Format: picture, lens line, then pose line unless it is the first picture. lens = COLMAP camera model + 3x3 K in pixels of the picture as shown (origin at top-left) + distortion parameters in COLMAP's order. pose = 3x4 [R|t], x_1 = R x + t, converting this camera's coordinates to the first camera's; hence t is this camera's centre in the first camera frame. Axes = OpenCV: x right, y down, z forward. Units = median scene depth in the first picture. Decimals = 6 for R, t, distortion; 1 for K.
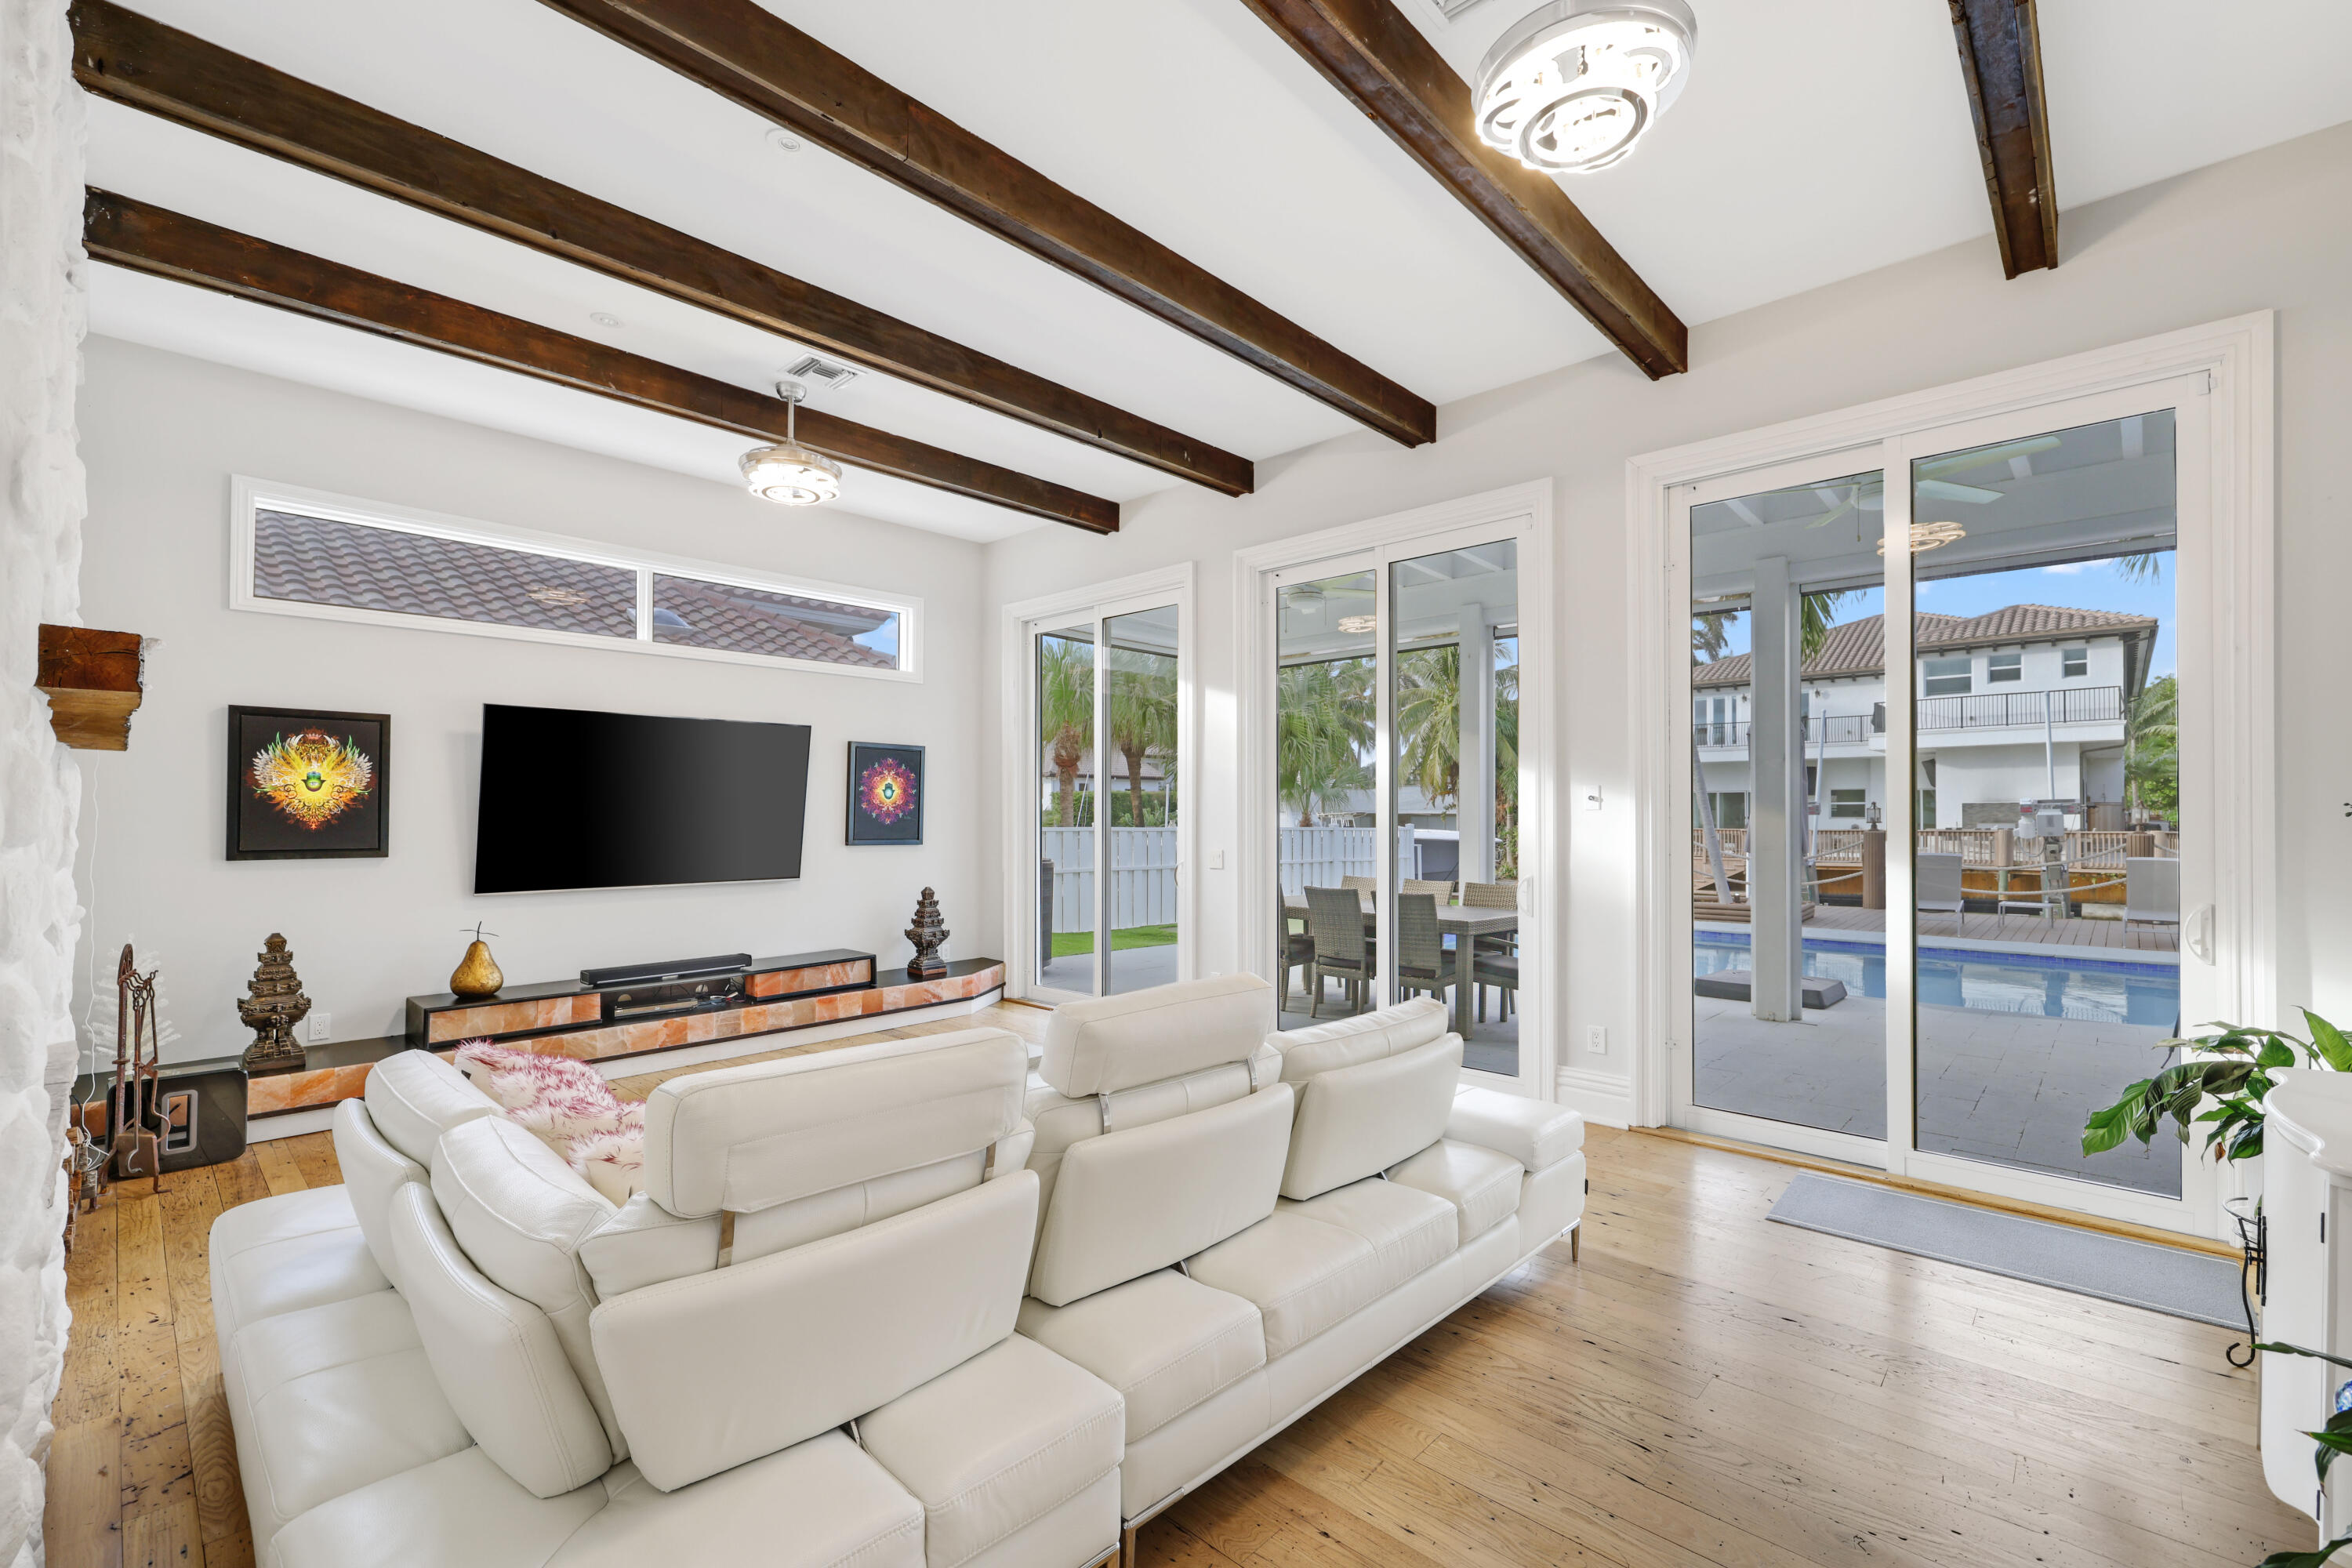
lens RADIAL K [[1010.3, 0, 1178.7], [0, 1010.3, 797.7], [0, 0, 1]] dist [-0.000336, 0.001161]
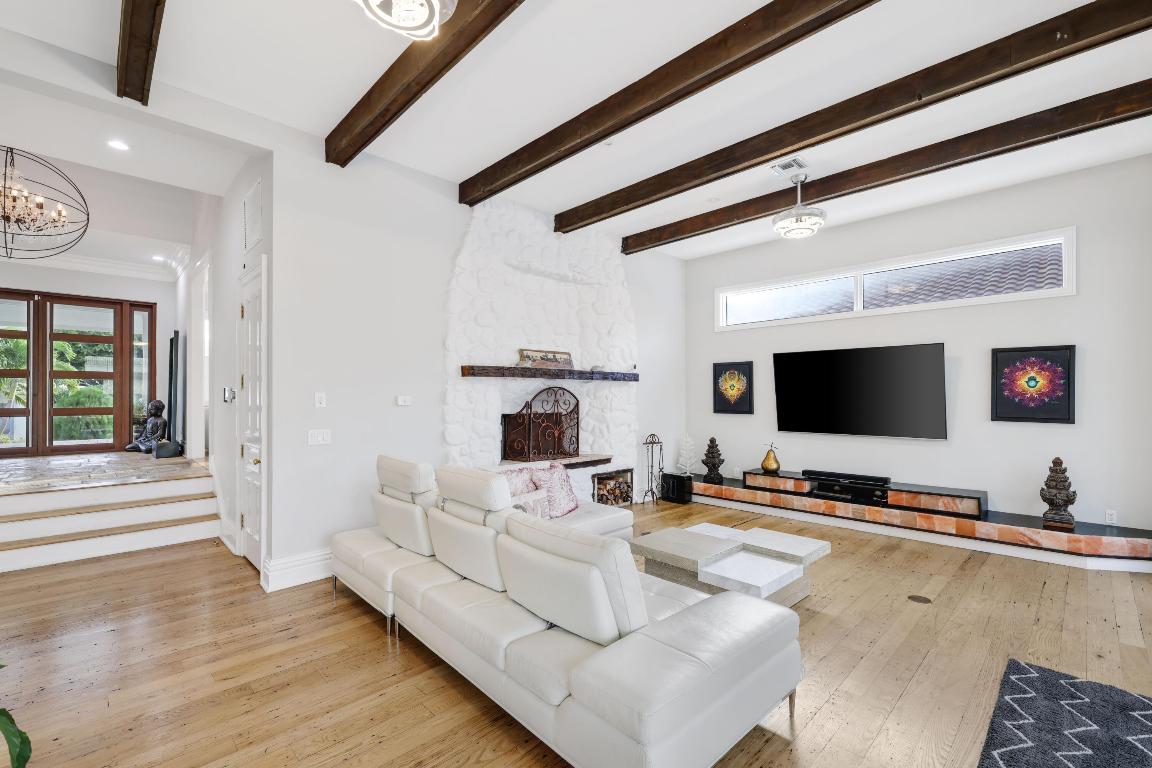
lens RADIAL K [[494.9, 0, 580.4], [0, 494.9, 391.9], [0, 0, 1]] dist [-0.000336, 0.001161]
pose [[-0.042900, -0.008548, -0.999043, 0.456437], [0.016531, 0.999820, -0.009264, 0.003128], [0.998943, -0.016912, -0.042751, 0.498521]]
